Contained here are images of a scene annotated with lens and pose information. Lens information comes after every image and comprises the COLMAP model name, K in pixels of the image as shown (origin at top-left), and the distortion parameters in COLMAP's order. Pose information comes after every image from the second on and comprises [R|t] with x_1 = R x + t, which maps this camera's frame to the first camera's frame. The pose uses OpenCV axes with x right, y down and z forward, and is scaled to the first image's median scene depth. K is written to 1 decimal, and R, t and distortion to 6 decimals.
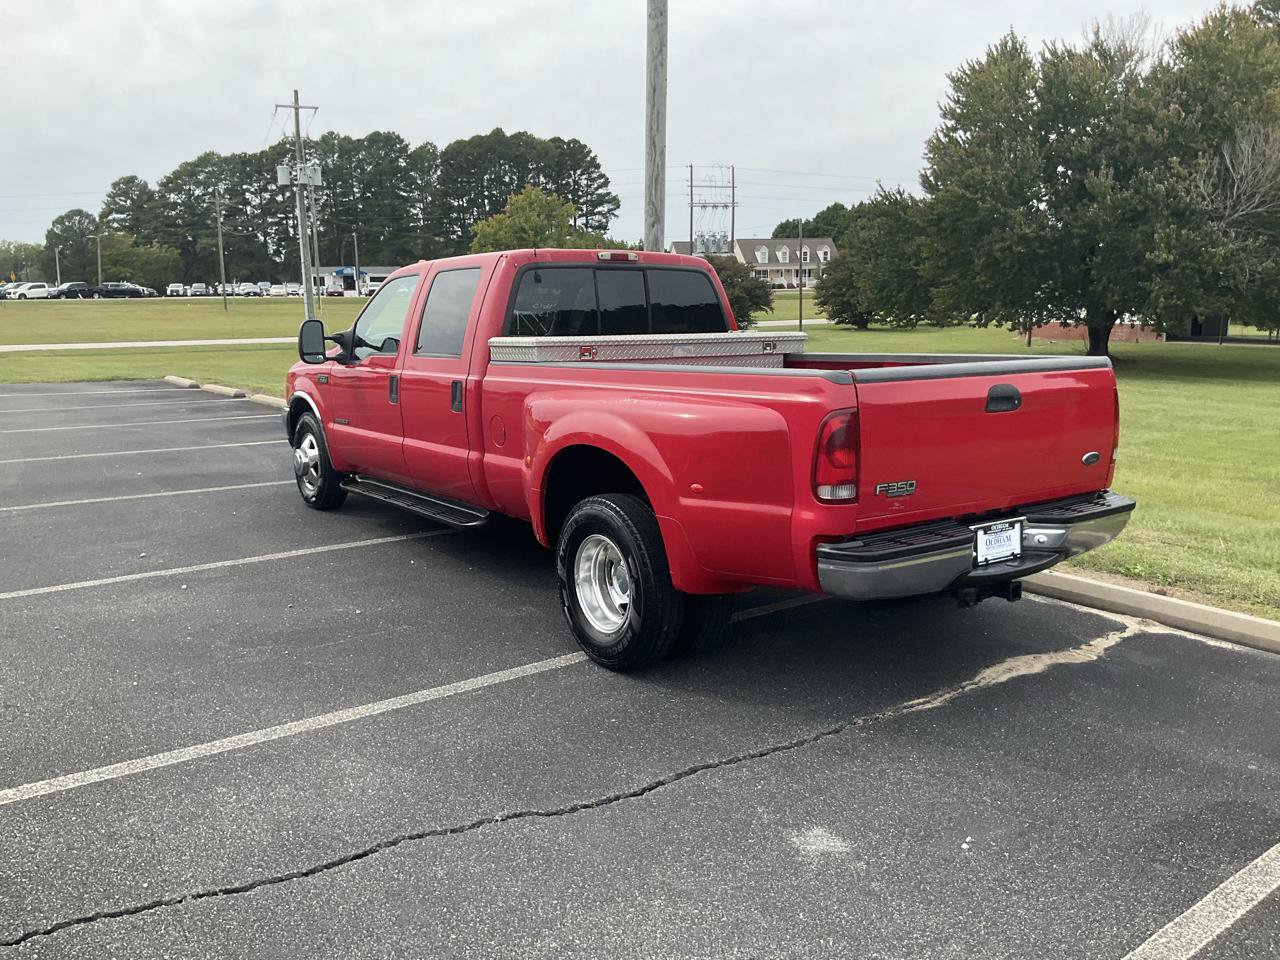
lens RADIAL K [[1059.6, 0, 638.1], [0, 1059.6, 485.3], [0, 0, 1]] dist [0.073924, -0.136821]
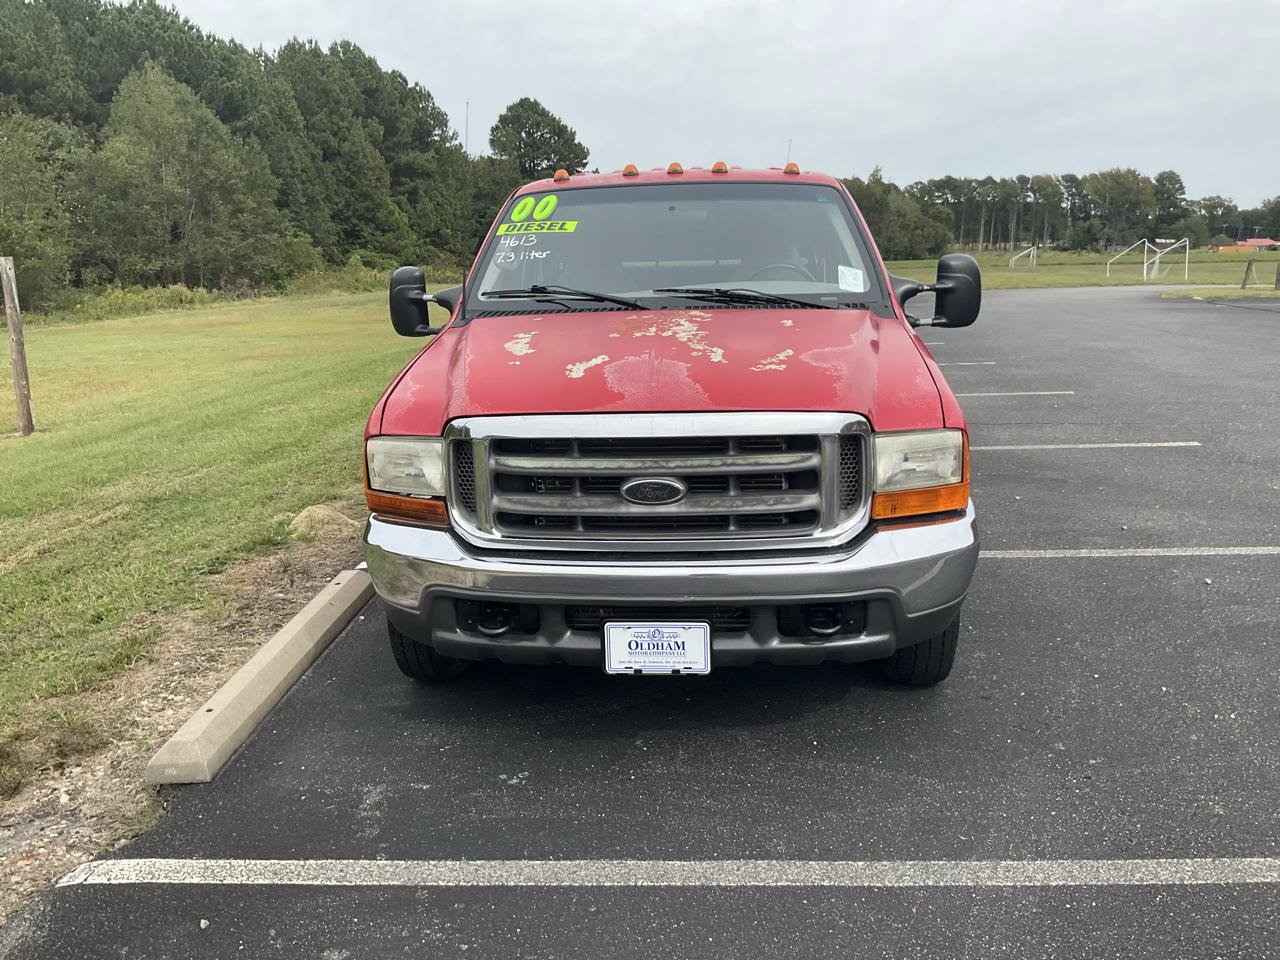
lens RADIAL K [[1059.6, 0, 636.4], [0, 1059.6, 481.9], [0, 0, 1]] dist [0.073924, -0.136821]
pose [[-0.768474, -0.126574, 0.627237, -0.540956], [0.131598, 0.928024, 0.348502, -0.260216], [-0.626202, 0.350358, -0.696506, 1.520033]]
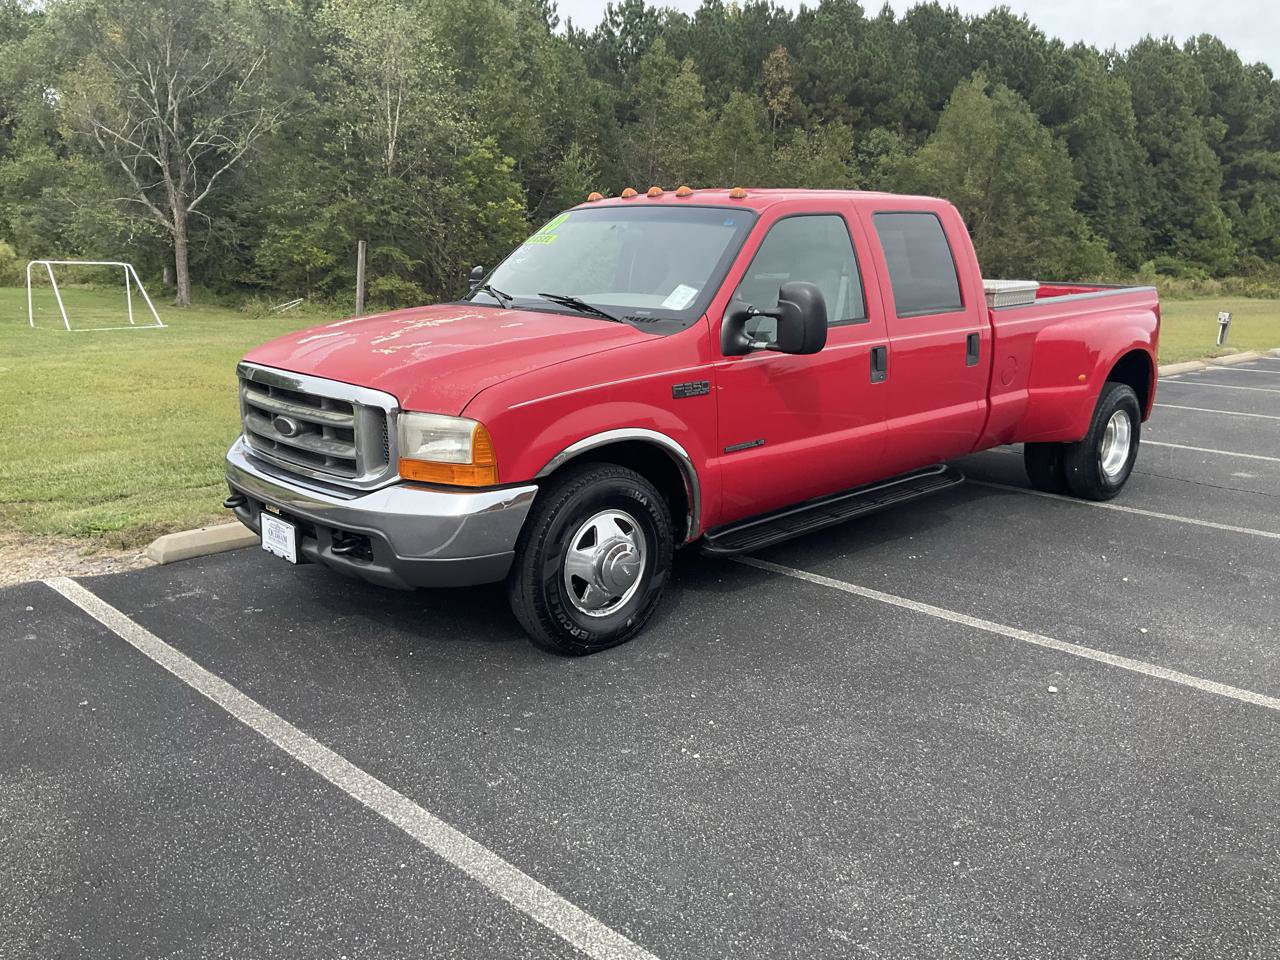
lens RADIAL K [[1059.6, 0, 645.3], [0, 1059.6, 482.8], [0, 0, 1]] dist [0.073924, -0.136821]
pose [[-0.141251, -0.222511, 0.964644, -0.871327], [0.151548, 0.958068, 0.243185, -0.198557], [-0.978305, 0.180540, -0.101607, 1.122442]]
